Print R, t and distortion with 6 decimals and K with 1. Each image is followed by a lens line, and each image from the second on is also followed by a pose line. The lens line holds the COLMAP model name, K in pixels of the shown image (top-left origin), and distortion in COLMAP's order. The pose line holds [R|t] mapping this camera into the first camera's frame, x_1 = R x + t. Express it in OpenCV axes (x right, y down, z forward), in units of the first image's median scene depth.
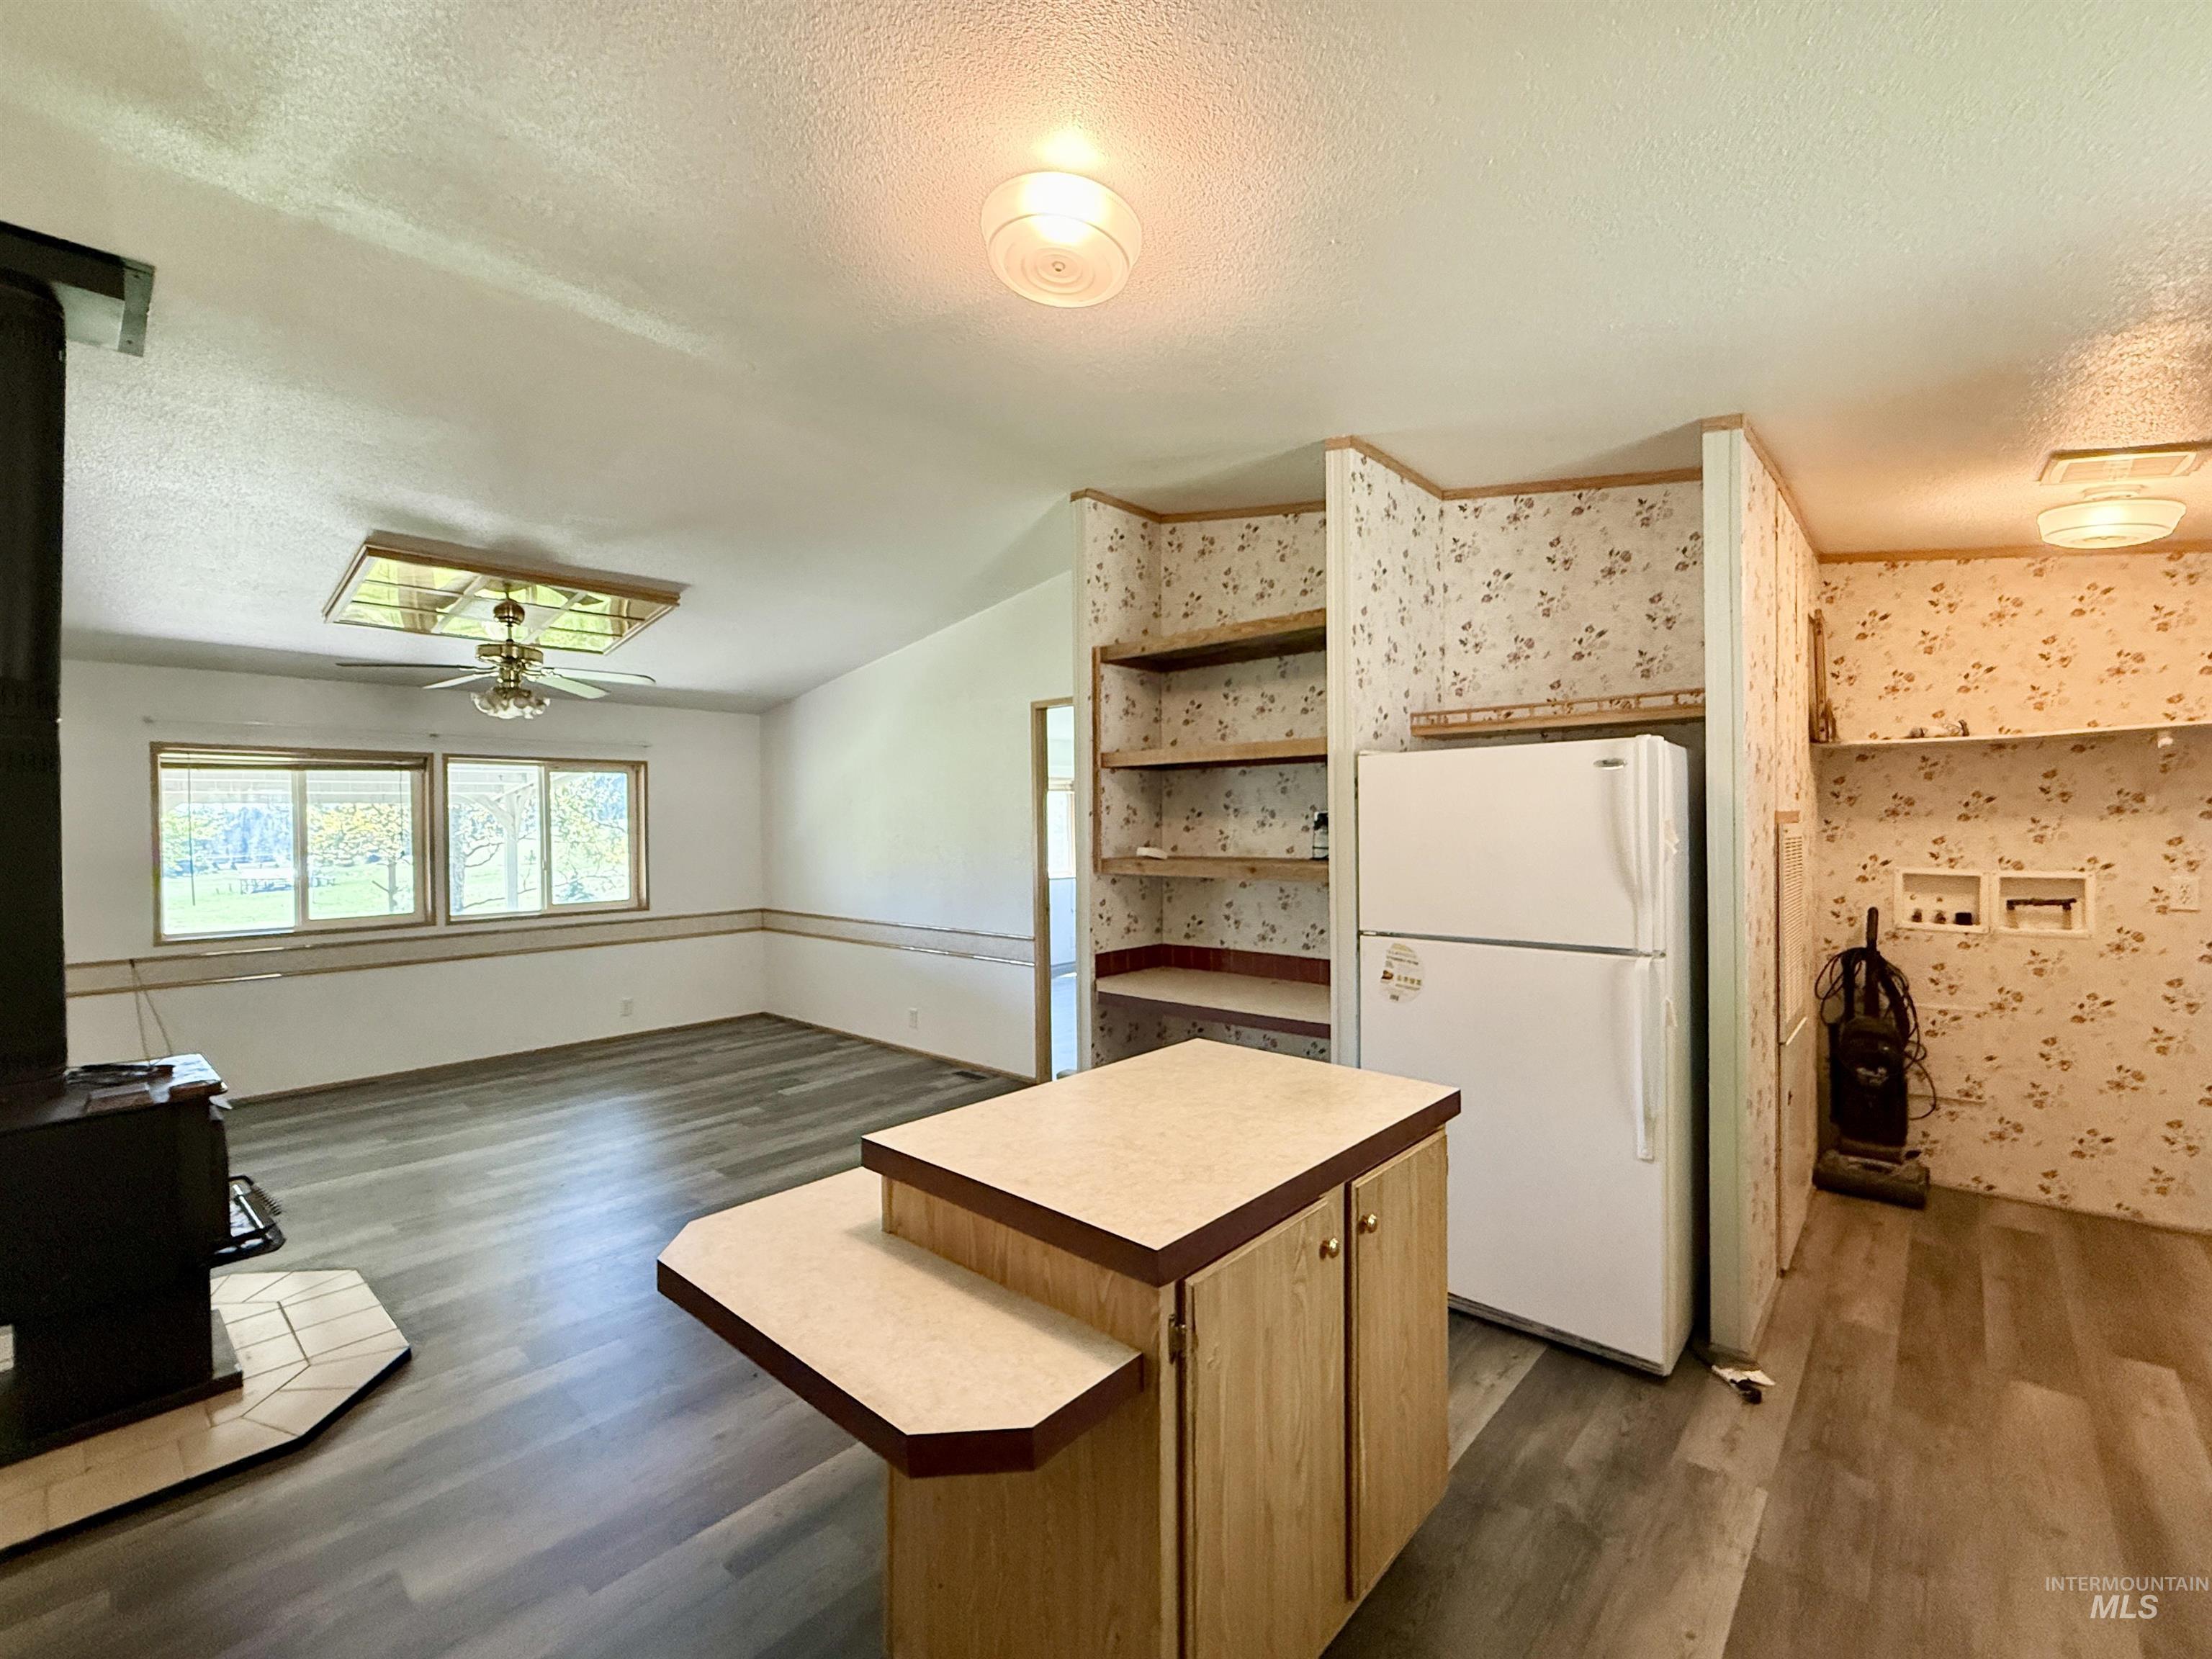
lens RADIAL K [[953.9, 0, 1091.0], [0, 953.9, 830.3], [0, 0, 1]] dist [-0.003259, 0.001049]
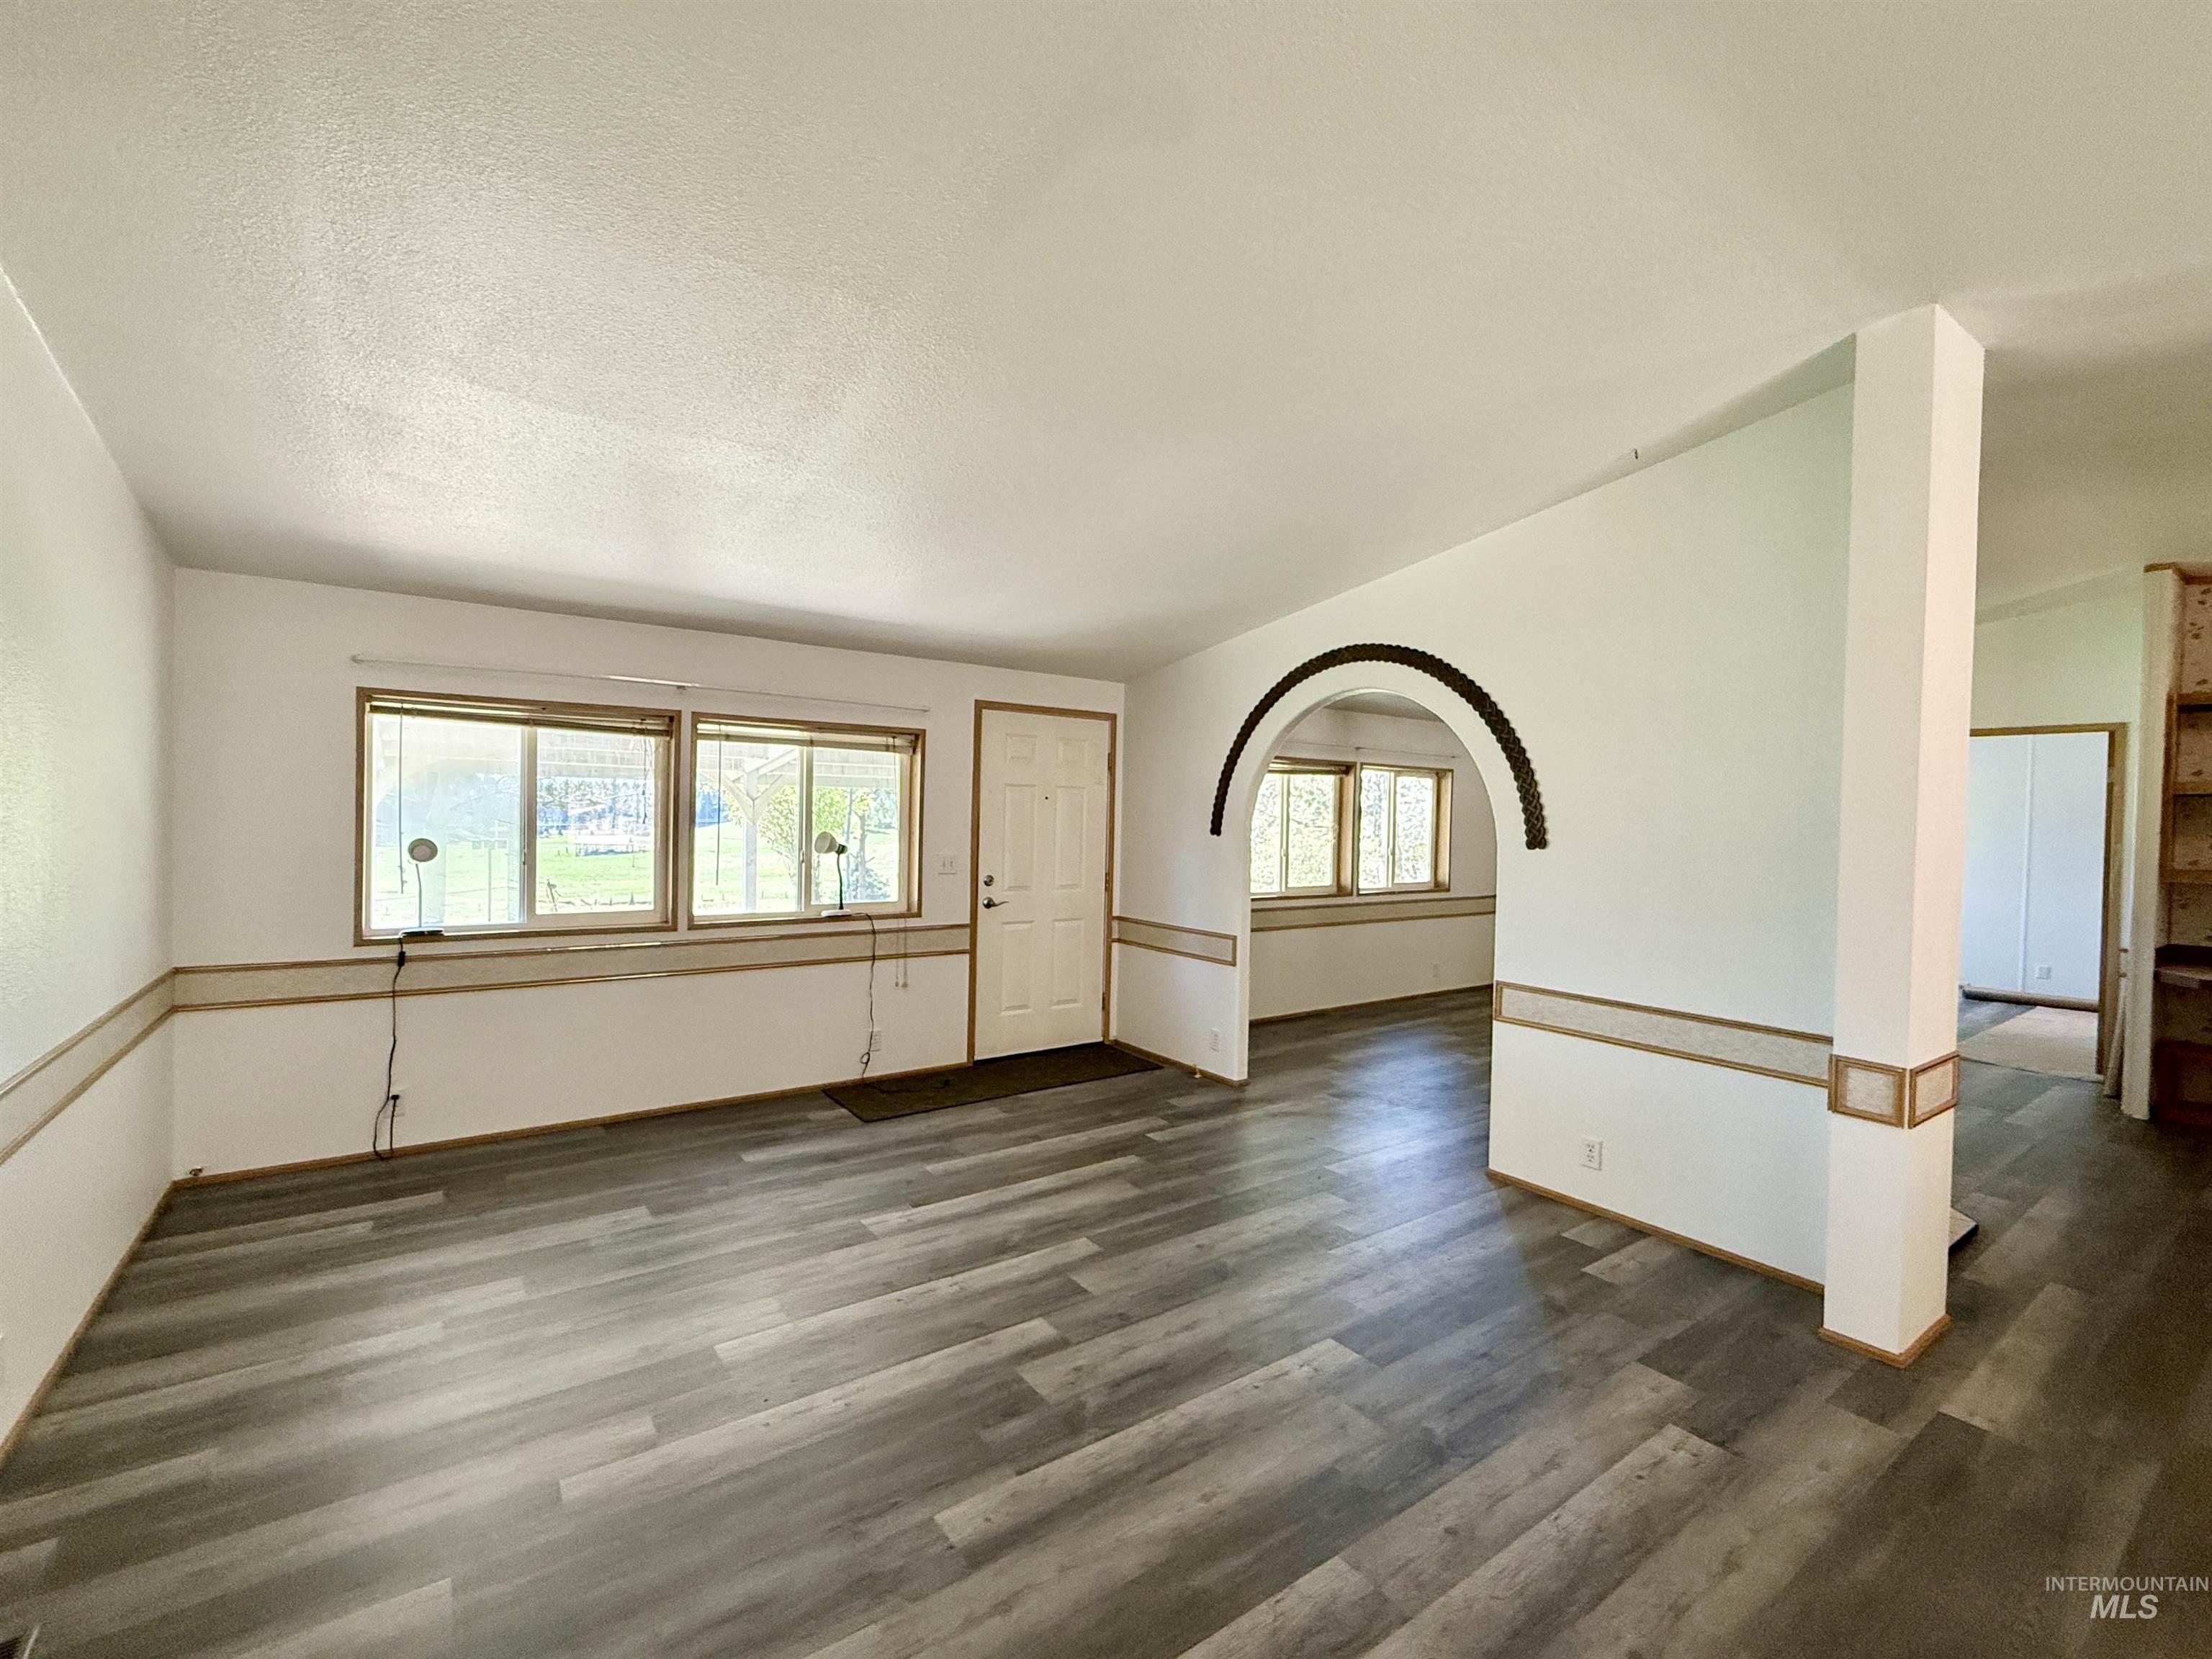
lens RADIAL K [[953.9, 0, 1109.3], [0, 953.9, 820.7], [0, 0, 1]] dist [-0.003259, 0.001049]
pose [[0.980395, 0.030286, -0.194700, -0.182028], [-0.032040, 0.999469, -0.005867, 0.002299], [0.194419, 0.011990, 0.980845, 0.288511]]
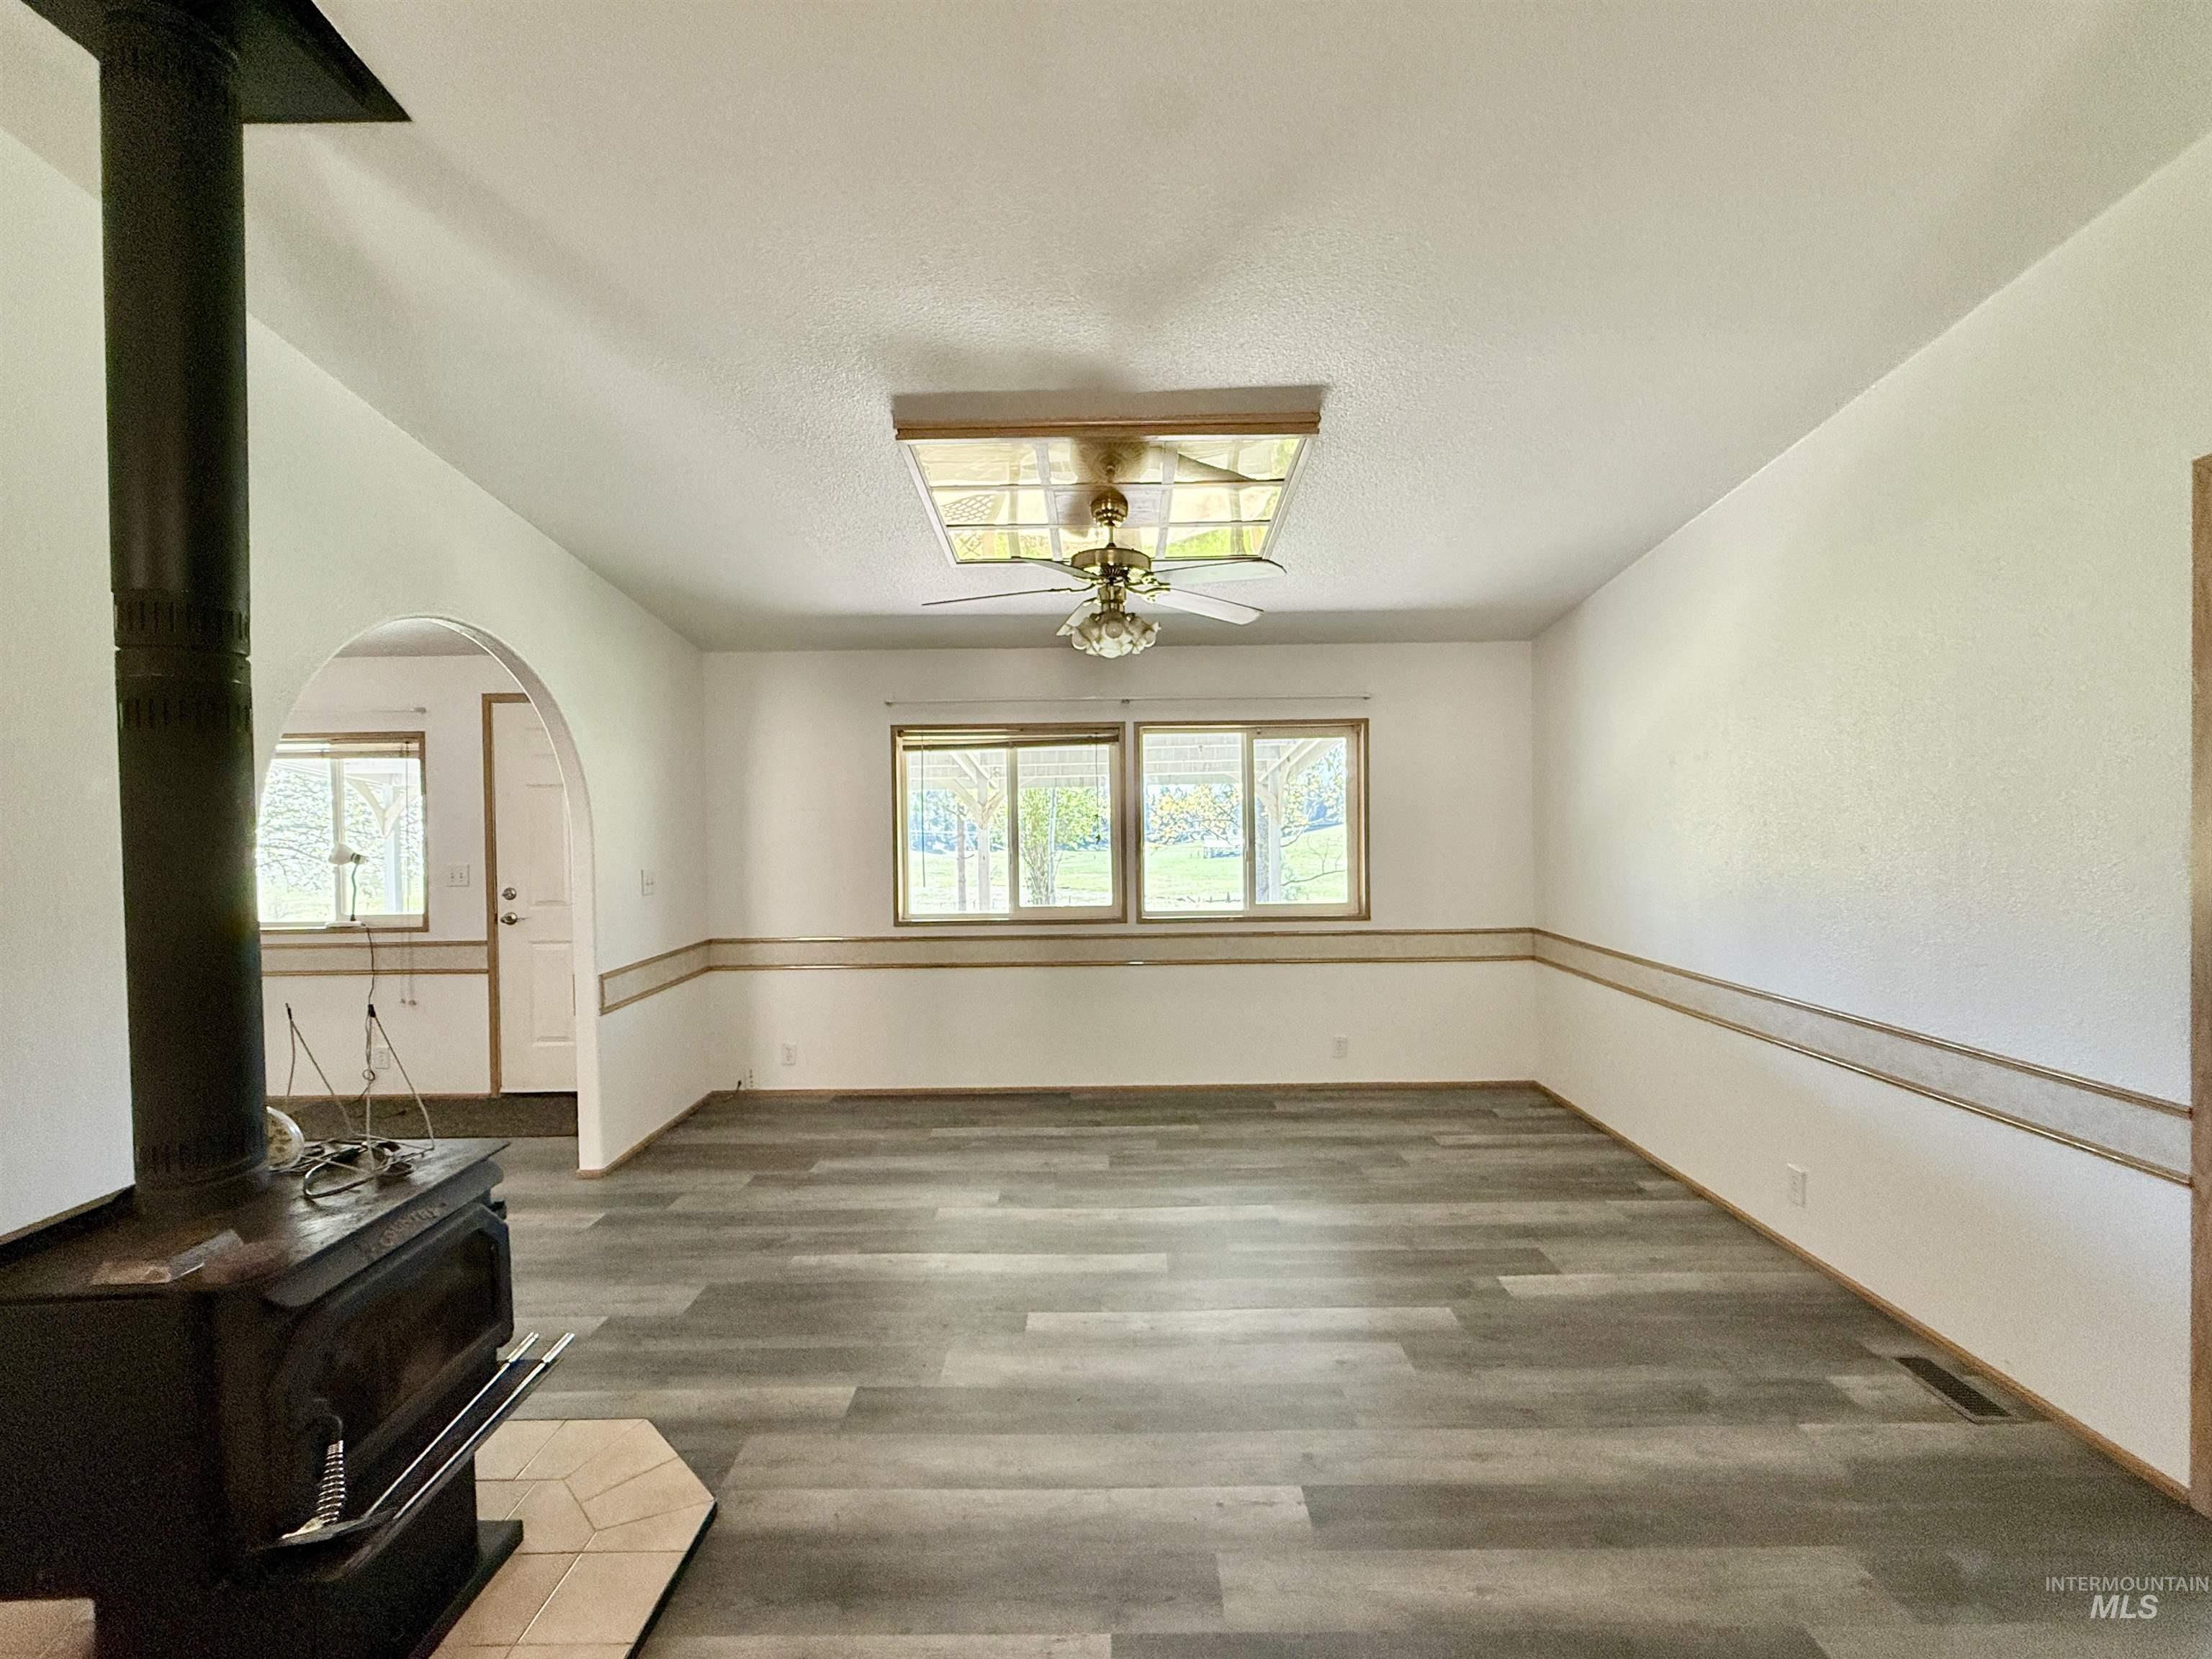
lens RADIAL K [[953.9, 0, 1110.4], [0, 953.9, 824.8], [0, 0, 1]] dist [-0.003259, 0.001049]
pose [[0.678687, 0.011550, -0.734337, -0.067551], [-0.001841, 0.999900, 0.014025, -0.000437], [0.734425, -0.008166, 0.678641, 0.409580]]
